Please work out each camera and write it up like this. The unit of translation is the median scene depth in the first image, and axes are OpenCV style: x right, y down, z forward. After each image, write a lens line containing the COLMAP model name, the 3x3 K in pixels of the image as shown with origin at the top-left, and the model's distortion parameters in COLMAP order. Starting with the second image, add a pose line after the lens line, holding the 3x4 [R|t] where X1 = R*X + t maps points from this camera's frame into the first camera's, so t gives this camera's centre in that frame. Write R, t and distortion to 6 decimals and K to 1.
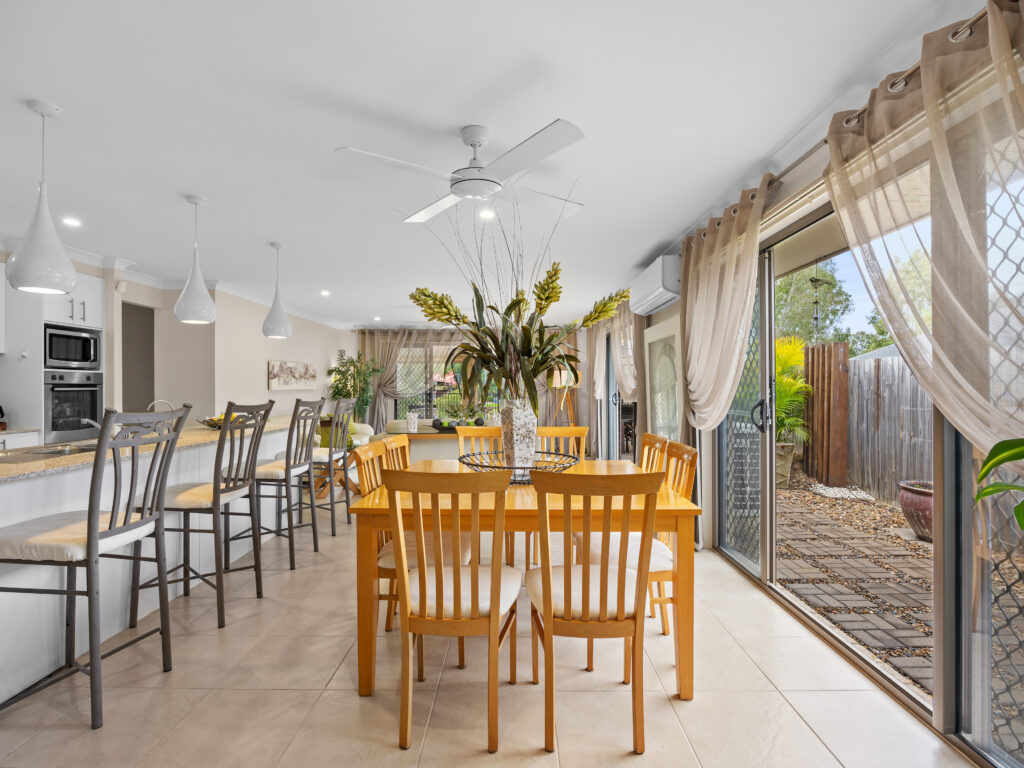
lens RADIAL K [[517.0, 0, 514.1], [0, 517.0, 387.4], [0, 0, 1]] dist [-0.020744, 0.001121]
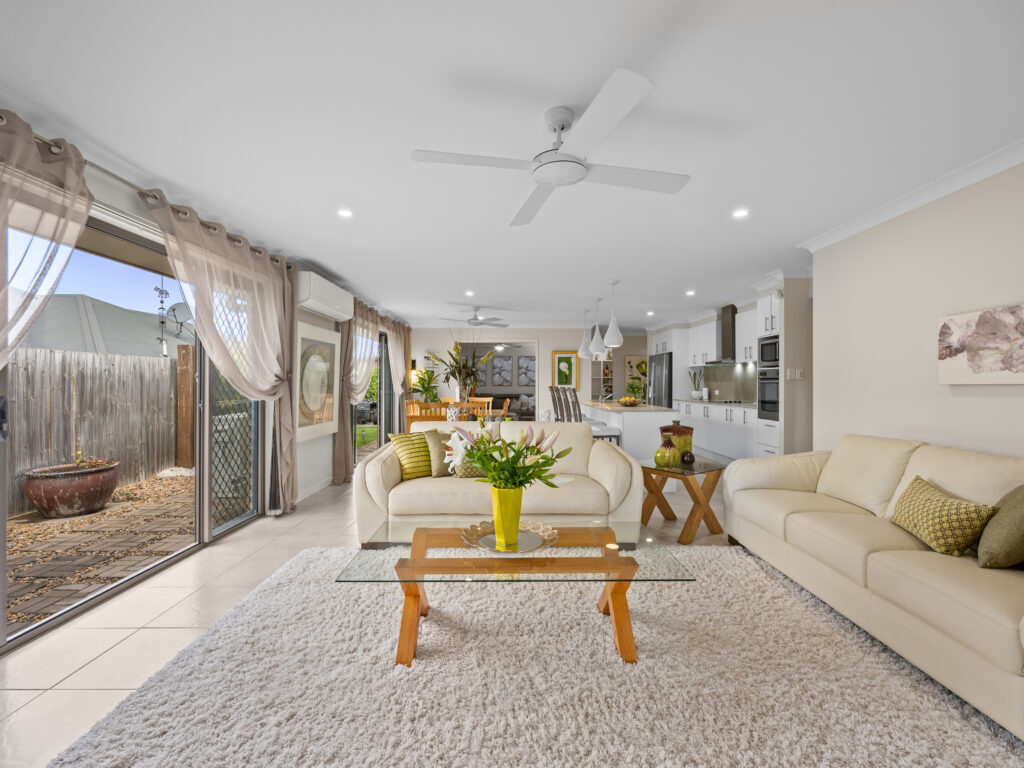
lens RADIAL K [[458.7, 0, 509.5], [0, 458.7, 382.3], [0, 0, 1]] dist [0.002434, 0.000341]
pose [[-0.999989, 0.004486, -0.001459, -0.151100], [0.004490, 0.999986, -0.002724, 0.004729], [0.001447, -0.002730, -0.999995, 2.089081]]
